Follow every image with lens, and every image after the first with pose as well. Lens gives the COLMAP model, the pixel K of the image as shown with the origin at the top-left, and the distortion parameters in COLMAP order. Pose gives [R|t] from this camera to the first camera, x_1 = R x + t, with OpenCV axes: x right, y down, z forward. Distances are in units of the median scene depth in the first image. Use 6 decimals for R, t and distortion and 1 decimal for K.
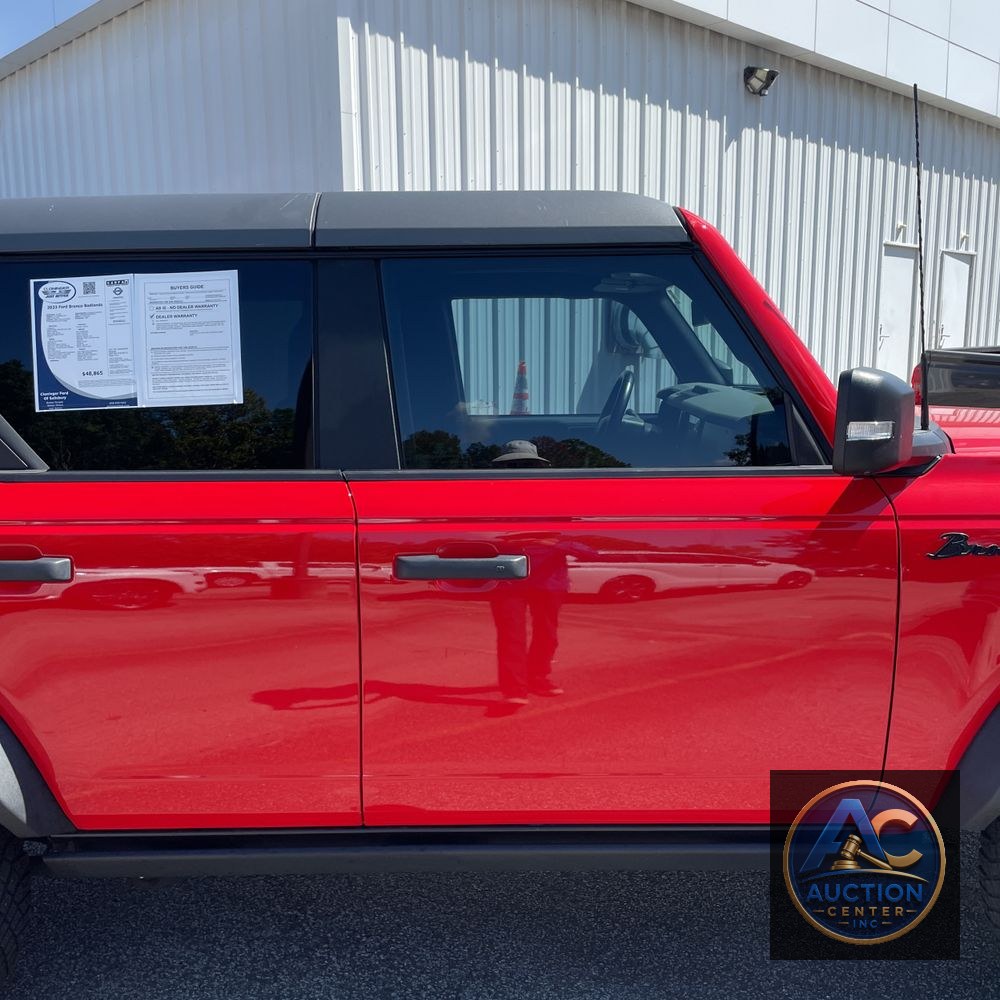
lens RADIAL K [[1072.3, 0, 500.0], [0, 1072.3, 500.0], [0, 0, 1]] dist [0.100465, -0.224596]
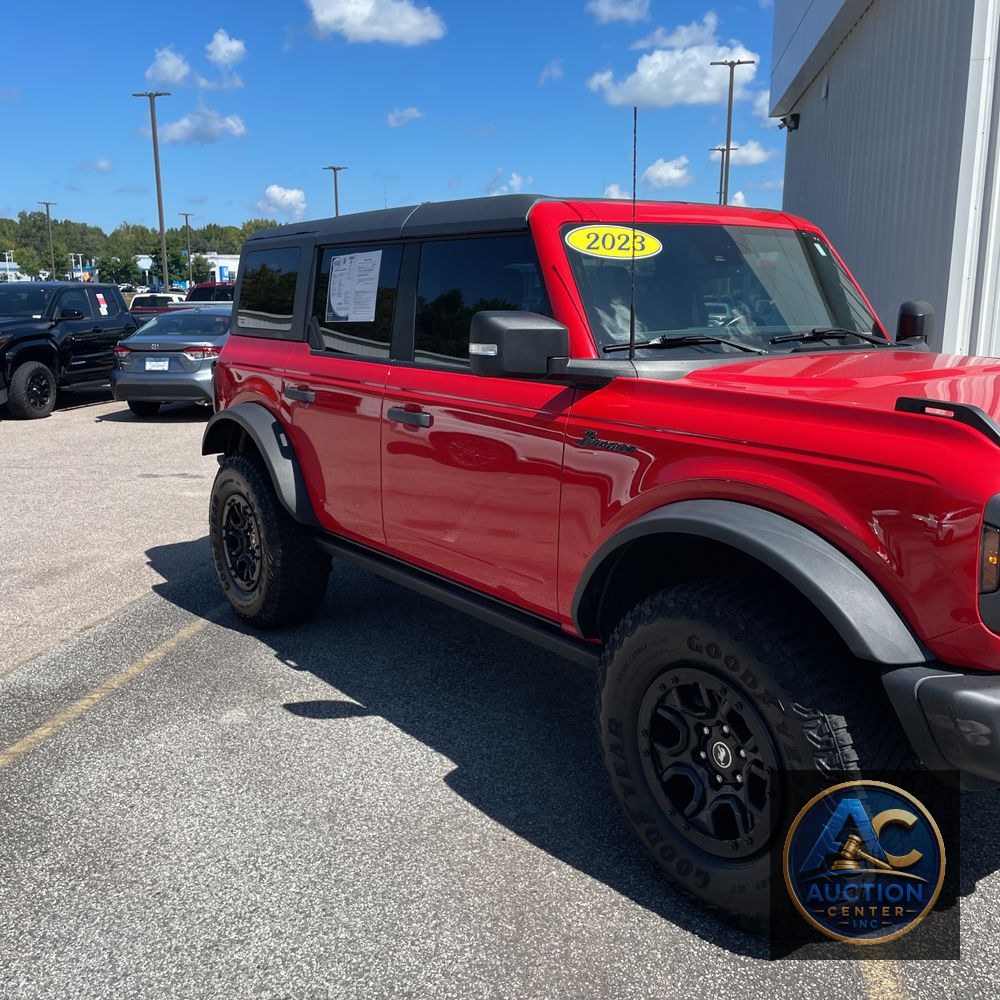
lens RADIAL K [[1009.2, 0, 514.2], [0, 1009.2, 504.1], [0, 0, 1]] dist [0.100773, -0.141505]
pose [[0.606245, 0.175319, -0.775712, 1.347931], [-0.119037, 0.984414, 0.129457, -0.033362], [0.786319, 0.013856, 0.617666, 0.093531]]
